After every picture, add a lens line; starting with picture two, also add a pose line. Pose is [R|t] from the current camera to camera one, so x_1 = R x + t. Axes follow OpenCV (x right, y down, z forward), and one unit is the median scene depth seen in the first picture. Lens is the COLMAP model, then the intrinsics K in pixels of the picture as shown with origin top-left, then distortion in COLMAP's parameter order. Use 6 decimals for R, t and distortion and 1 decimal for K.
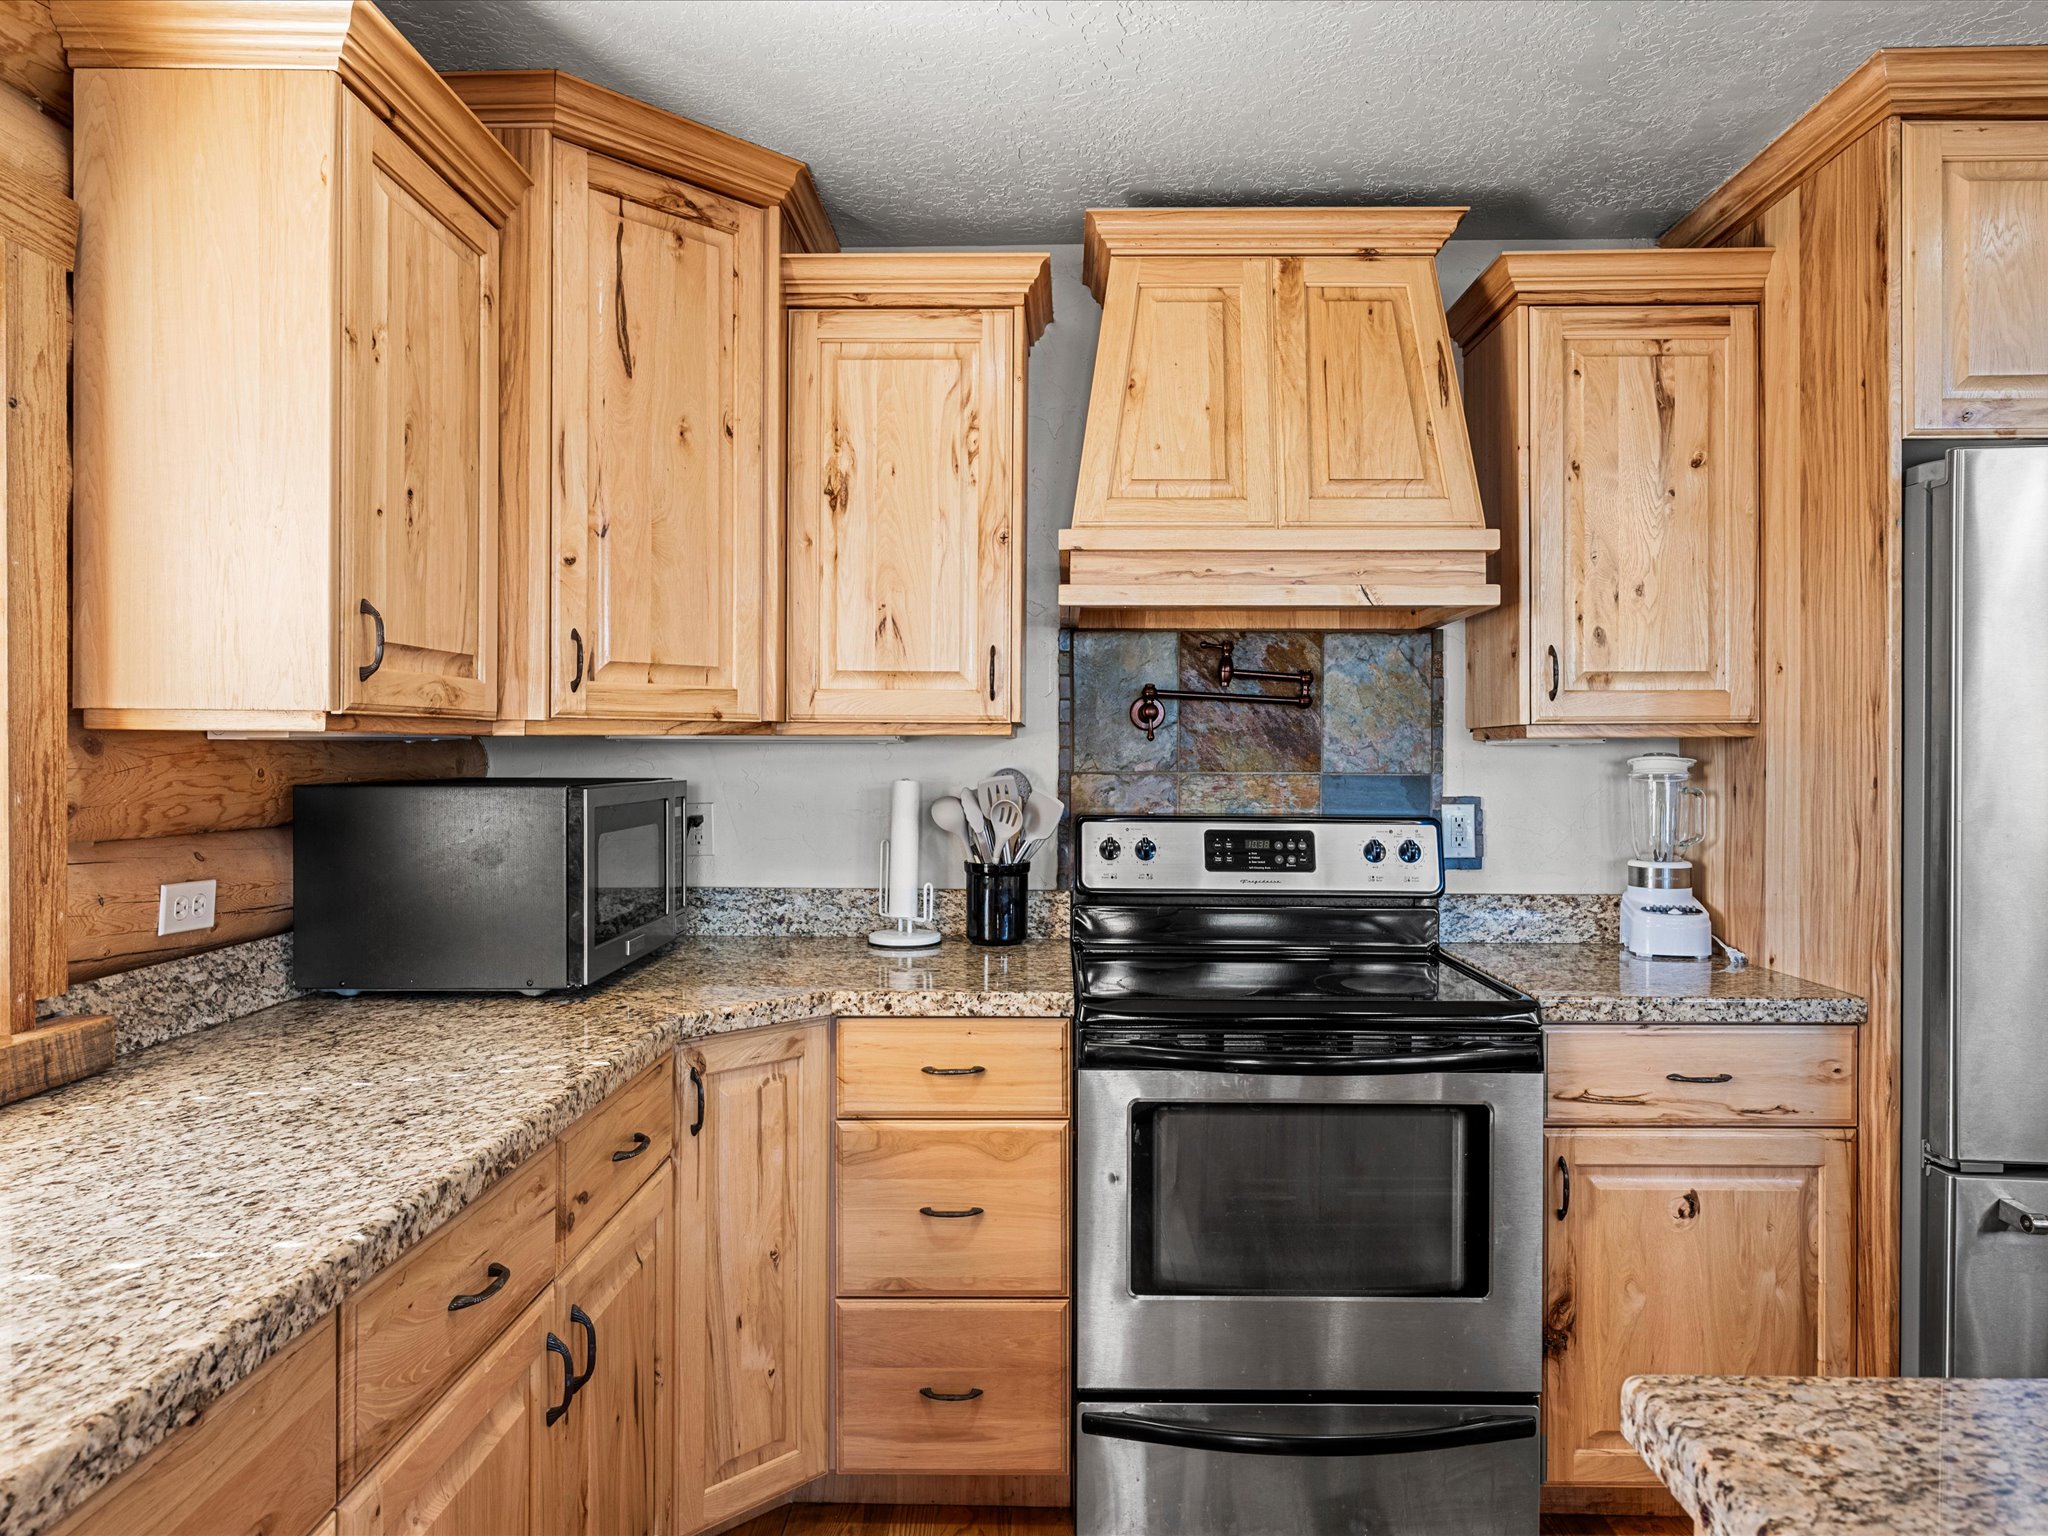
lens RADIAL K [[1307.9, 0, 1035.3], [0, 1307.9, 760.5], [0, 0, 1]] dist [0.002058, -0.006469]
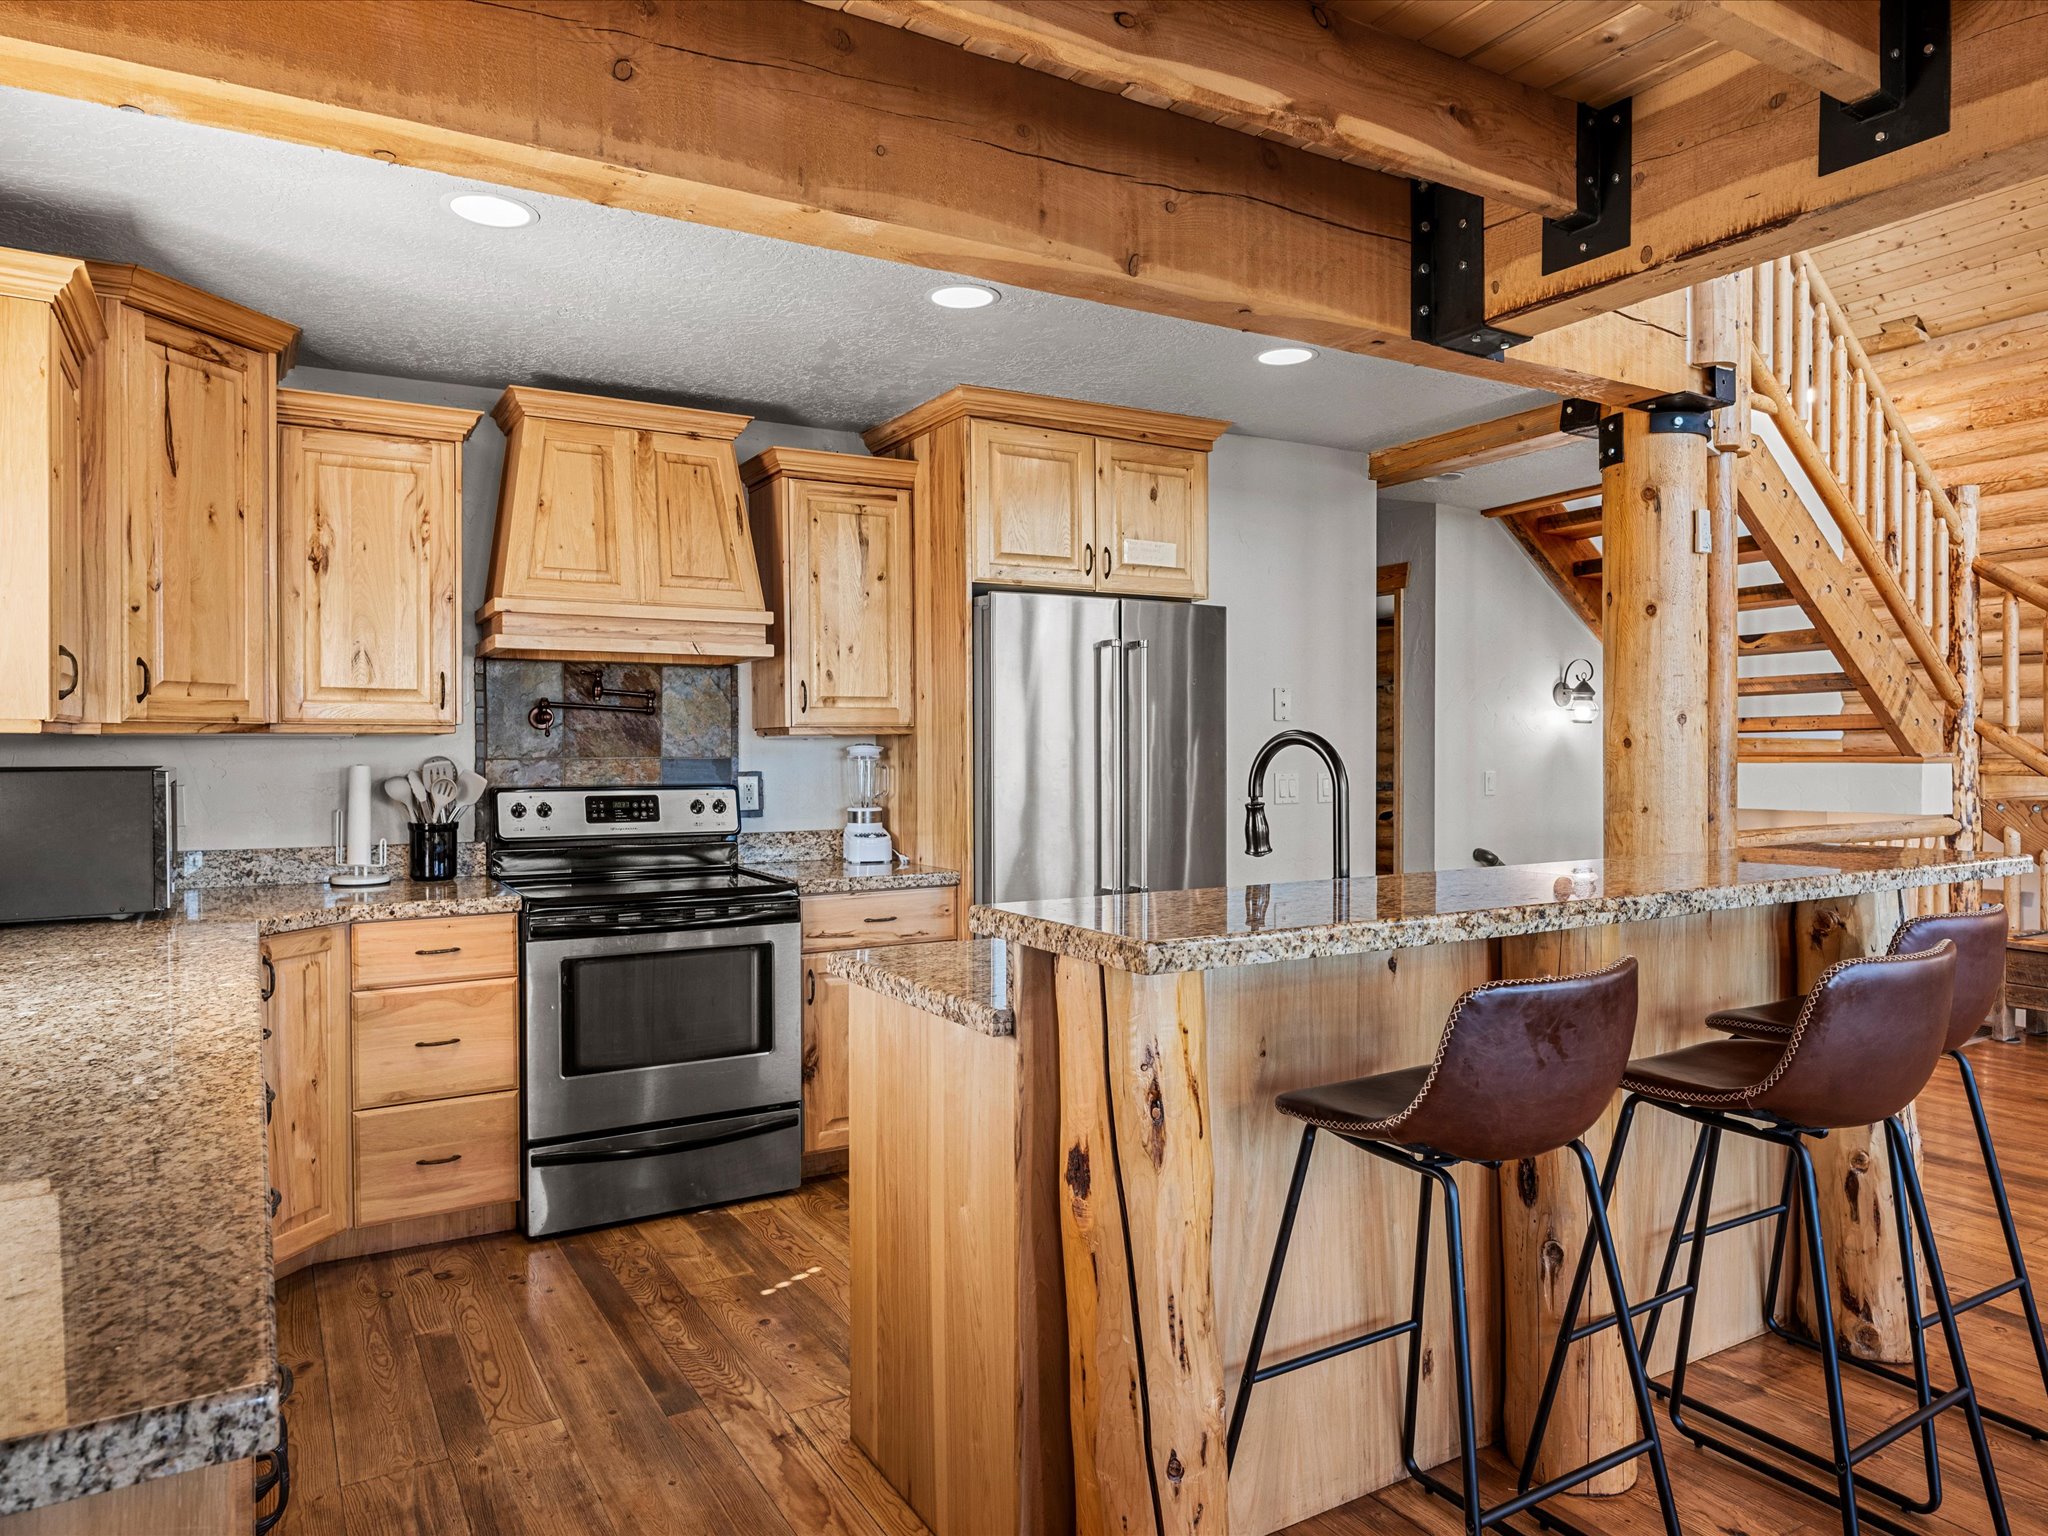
lens RADIAL K [[1307.9, 0, 1032.6], [0, 1307.9, 760.4], [0, 0, 1]] dist [0.002058, -0.006469]
pose [[0.853884, -0.010667, 0.520354, -0.241117], [0.007384, 0.999938, 0.008381, 0.004031], [-0.520411, -0.003314, 0.853910, -0.620457]]
